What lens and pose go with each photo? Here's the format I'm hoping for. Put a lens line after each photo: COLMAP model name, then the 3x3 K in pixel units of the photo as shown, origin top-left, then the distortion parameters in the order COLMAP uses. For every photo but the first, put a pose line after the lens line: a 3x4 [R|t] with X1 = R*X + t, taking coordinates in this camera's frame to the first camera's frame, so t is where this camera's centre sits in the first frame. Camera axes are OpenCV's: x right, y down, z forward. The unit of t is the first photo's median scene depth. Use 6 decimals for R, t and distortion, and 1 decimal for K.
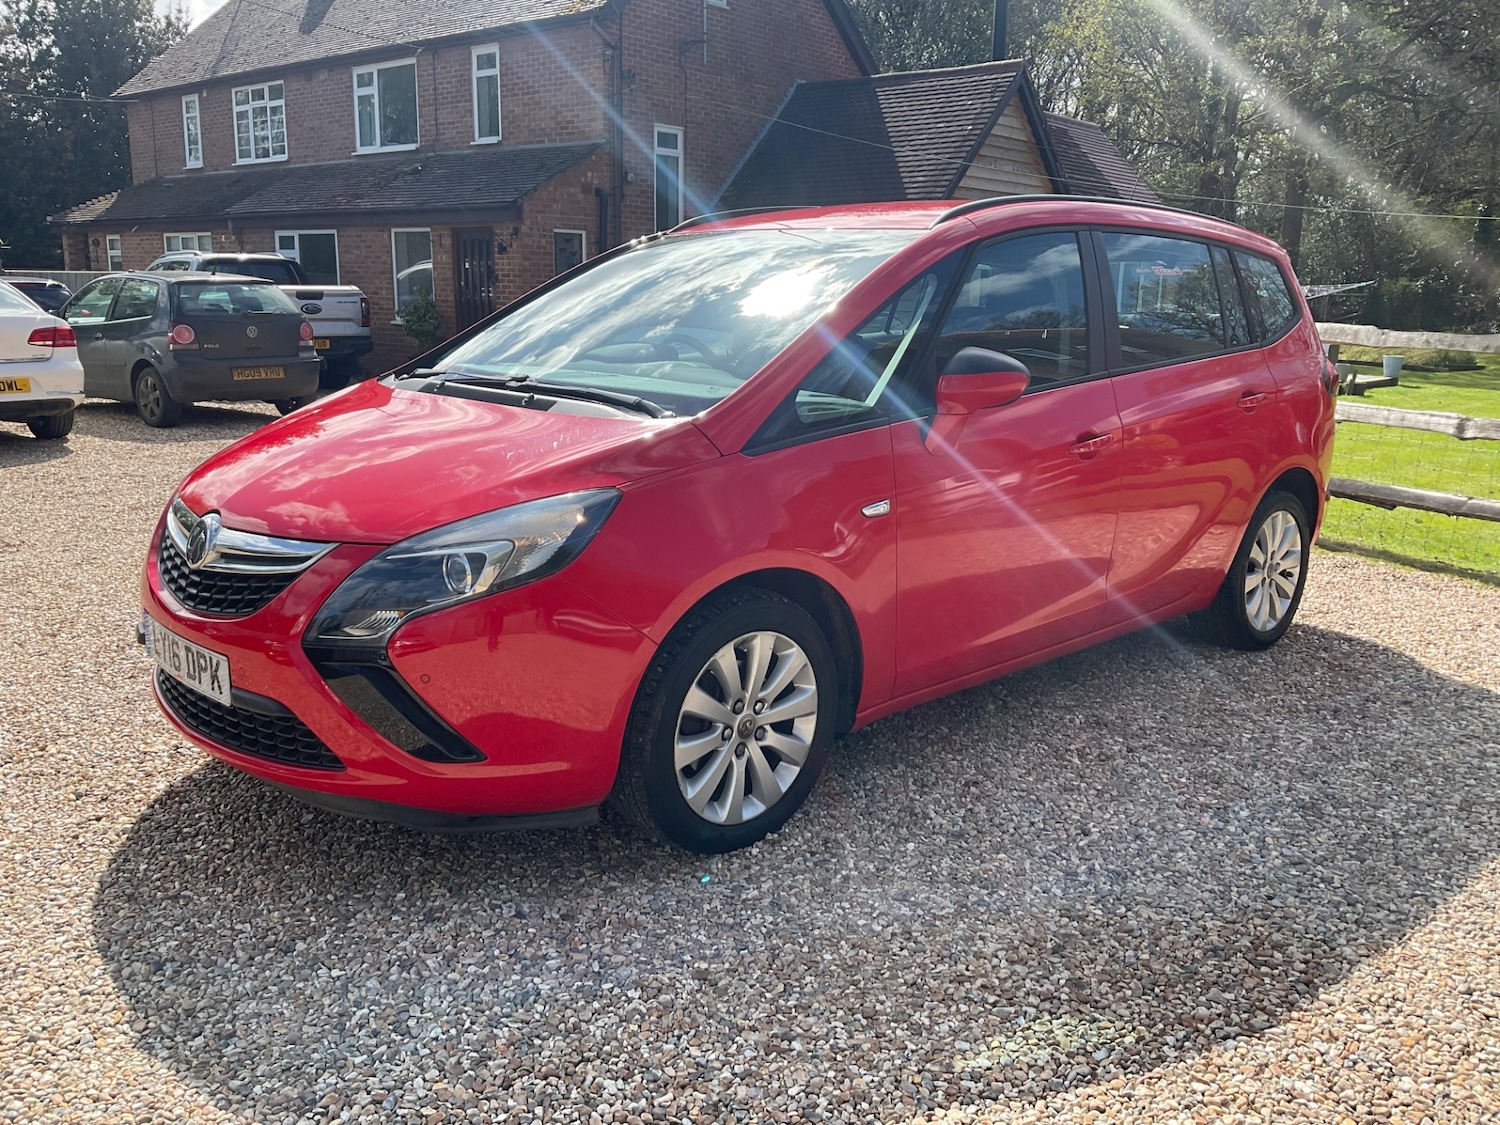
lens RADIAL K [[1215.5, 0, 745.9], [0, 1215.5, 586.8], [0, 0, 1]] dist [0.074630, -0.146791]
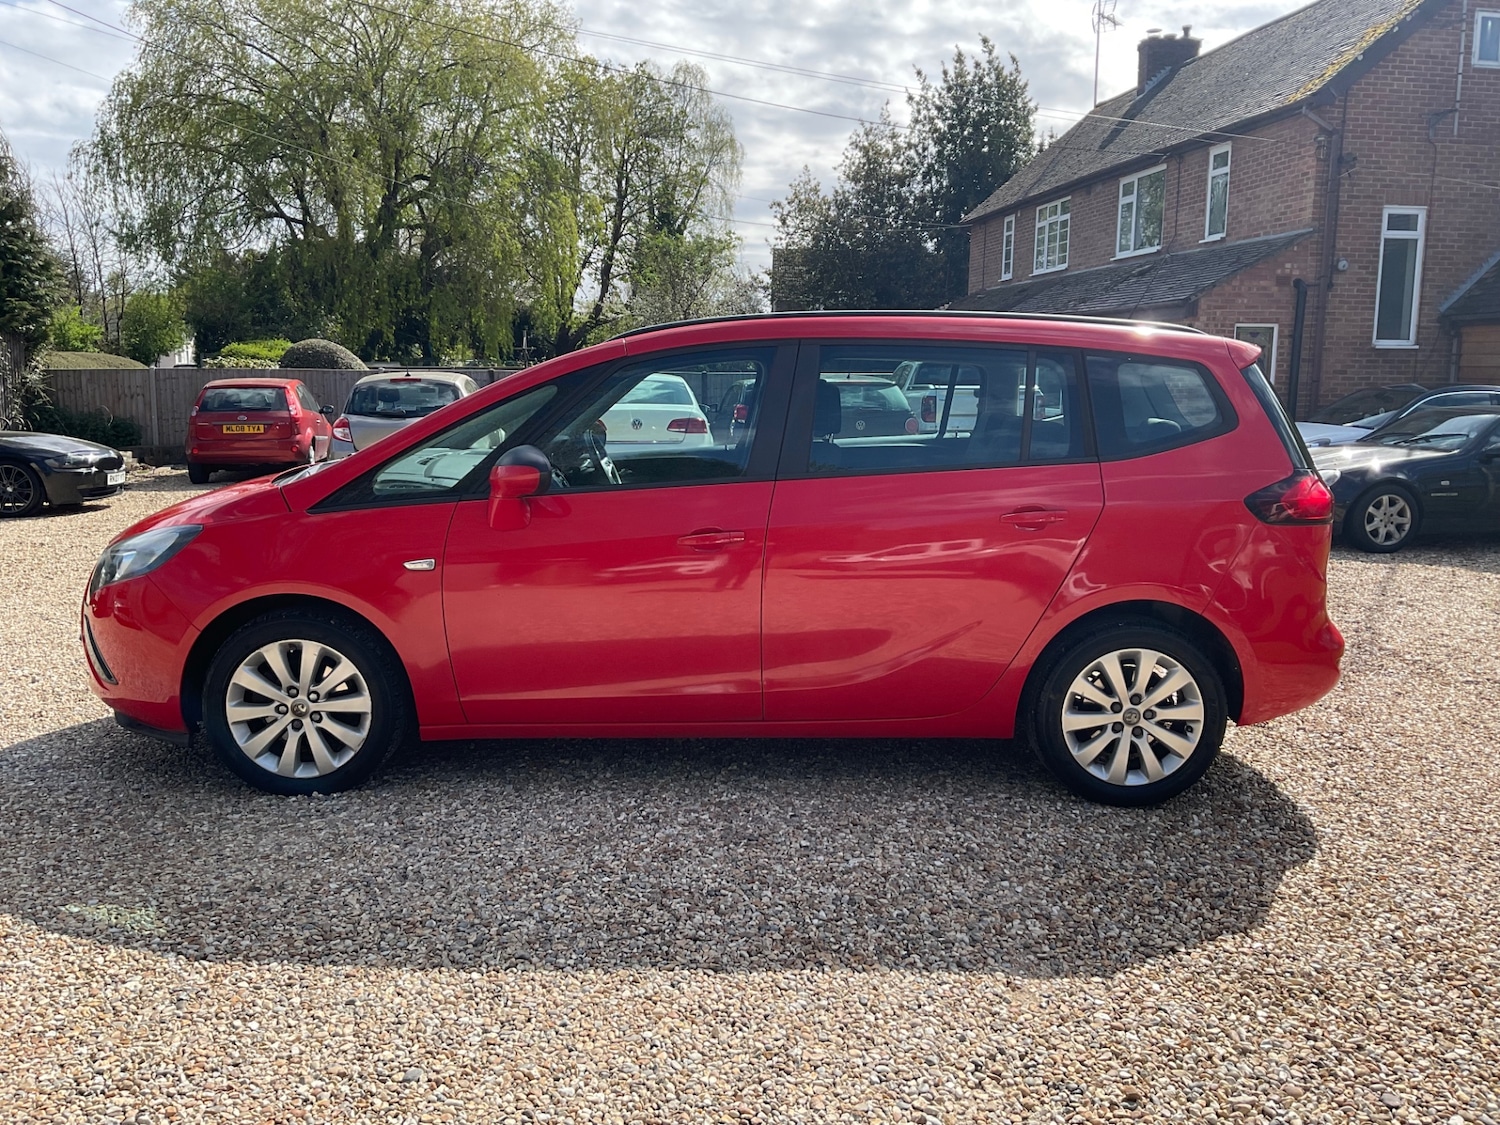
lens RADIAL K [[1215.5, 0, 745.9], [0, 1215.5, 586.8], [0, 0, 1]] dist [0.074630, -0.146791]
pose [[0.745920, 0.107050, -0.657377, 0.212807], [-0.154586, 0.987872, -0.014538, -0.013427], [0.647848, 0.112466, 0.753422, 0.042837]]
